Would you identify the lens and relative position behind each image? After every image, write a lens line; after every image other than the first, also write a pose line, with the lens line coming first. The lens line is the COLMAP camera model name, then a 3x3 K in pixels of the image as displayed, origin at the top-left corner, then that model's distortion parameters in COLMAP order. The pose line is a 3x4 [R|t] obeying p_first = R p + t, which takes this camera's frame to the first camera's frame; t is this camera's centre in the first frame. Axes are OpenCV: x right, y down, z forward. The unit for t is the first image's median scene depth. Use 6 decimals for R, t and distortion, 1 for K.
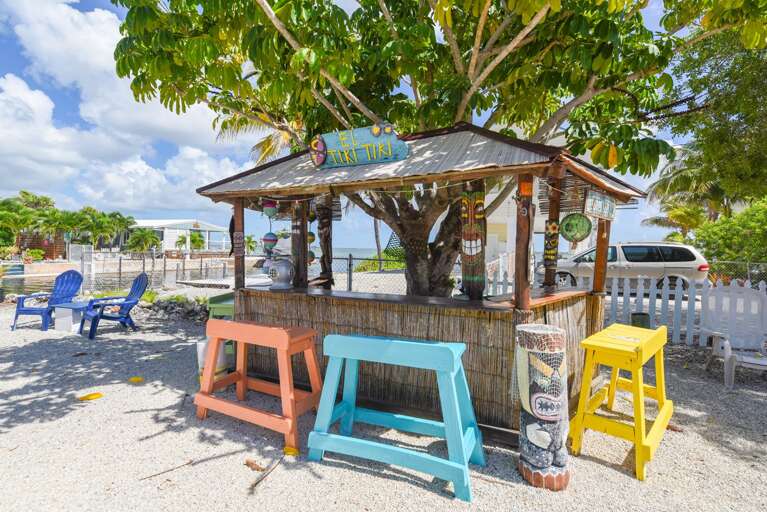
lens RADIAL K [[377.4, 0, 381.7], [0, 377.4, 250.3], [0, 0, 1]] dist [-0.001776, -0.000256]
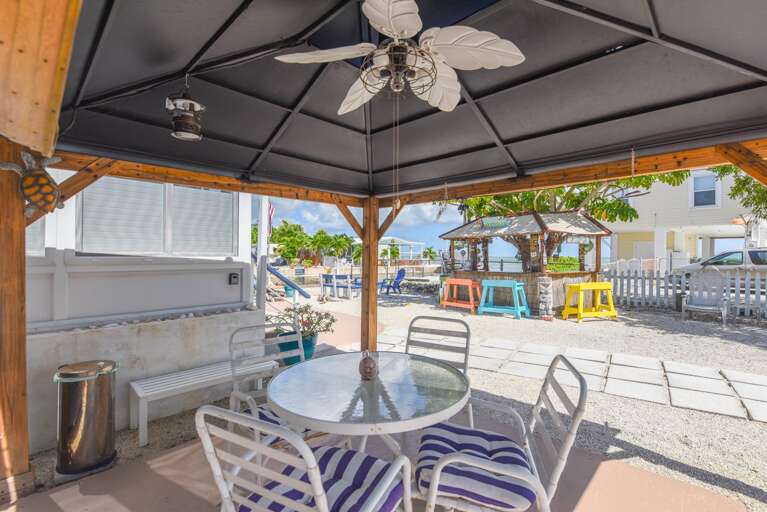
lens RADIAL K [[359.3, 0, 389.9], [0, 359.3, 253.6], [0, 0, 1]] dist [-0.000943, -0.000179]
pose [[0.908205, -0.016789, -0.418190, 0.222825], [0.009956, 0.999779, -0.018515, 0.013303], [0.418408, 0.012652, 0.908171, -1.139915]]
